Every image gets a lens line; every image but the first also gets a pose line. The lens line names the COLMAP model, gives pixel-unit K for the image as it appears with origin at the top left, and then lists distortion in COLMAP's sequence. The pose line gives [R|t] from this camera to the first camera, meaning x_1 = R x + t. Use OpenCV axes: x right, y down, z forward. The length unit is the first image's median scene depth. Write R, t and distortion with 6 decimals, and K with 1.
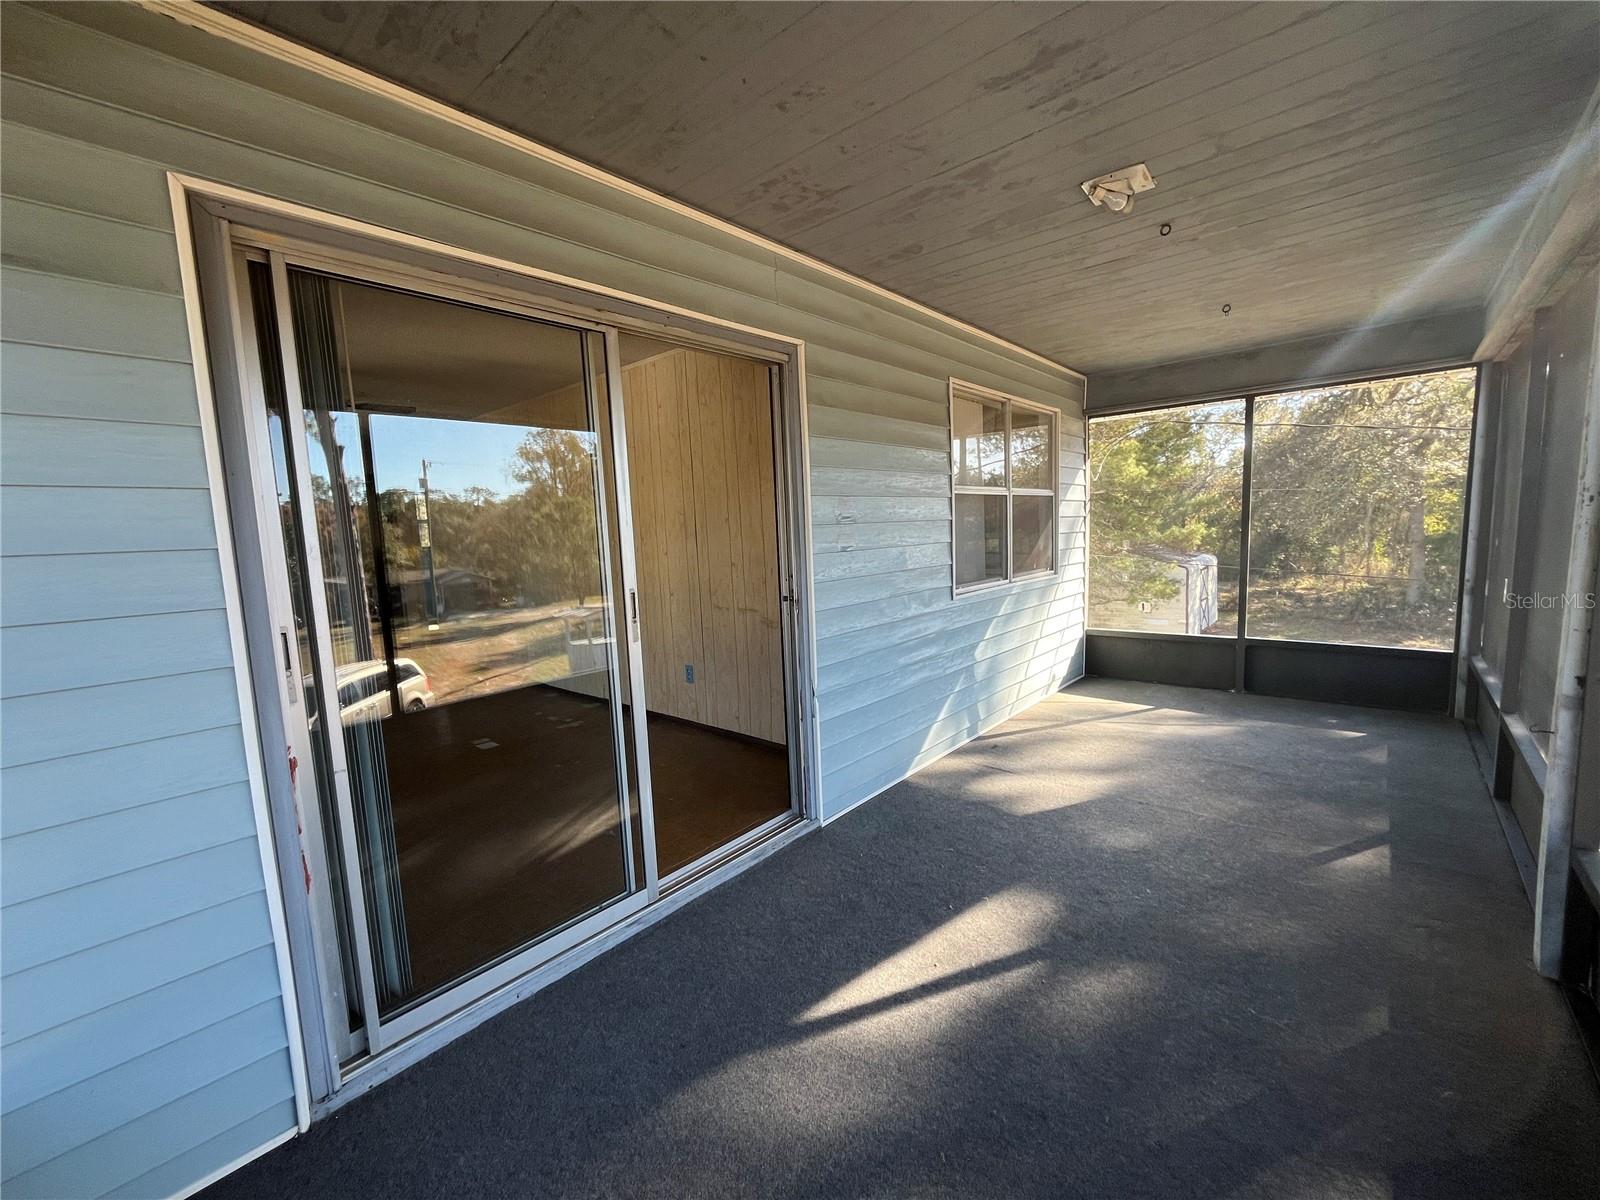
lens RADIAL K [[648.2, 0, 800.0], [0, 648.2, 600.0], [0, 0, 1]] dist [0.000846, 0.000043]
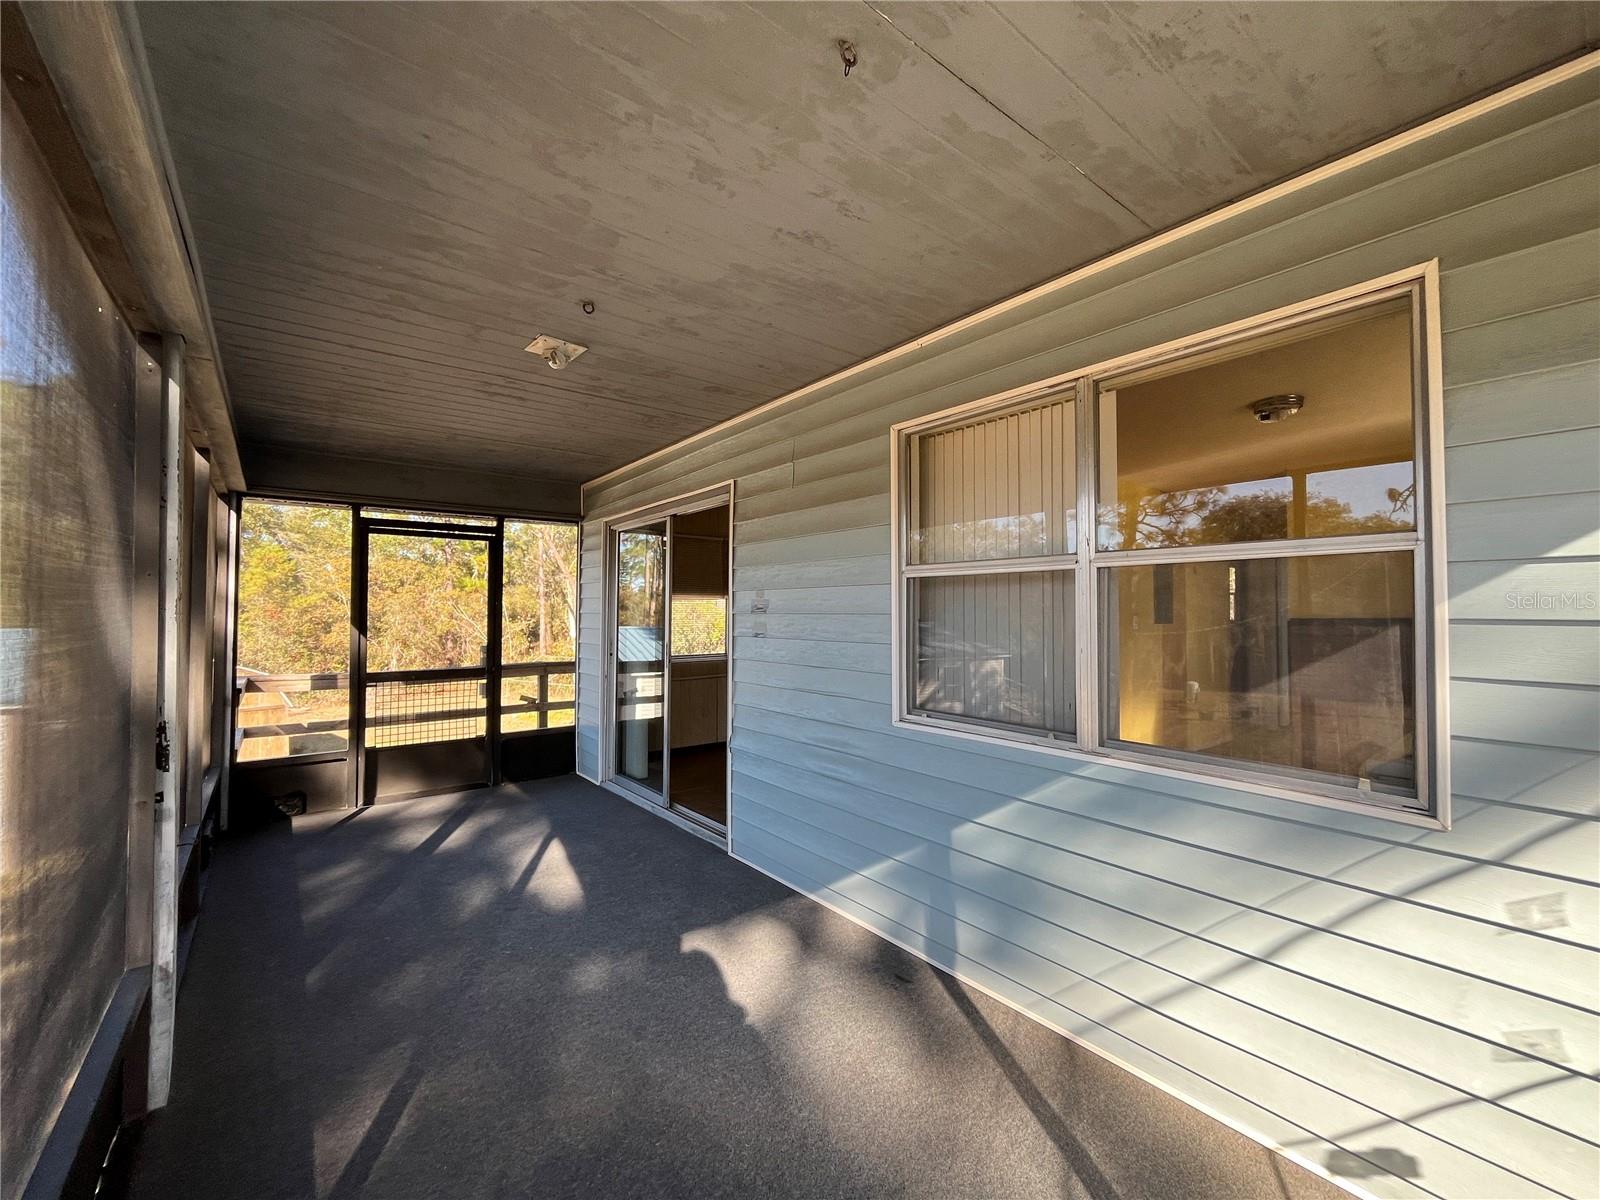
lens RADIAL K [[648.2, 0, 800.0], [0, 648.2, 600.0], [0, 0, 1]] dist [0.000846, 0.000043]
pose [[-0.168873, 0.020604, -0.985422, 1.221940], [-0.104690, 0.993751, 0.038719, -0.196940], [0.980062, 0.109703, -0.165661, 1.278478]]
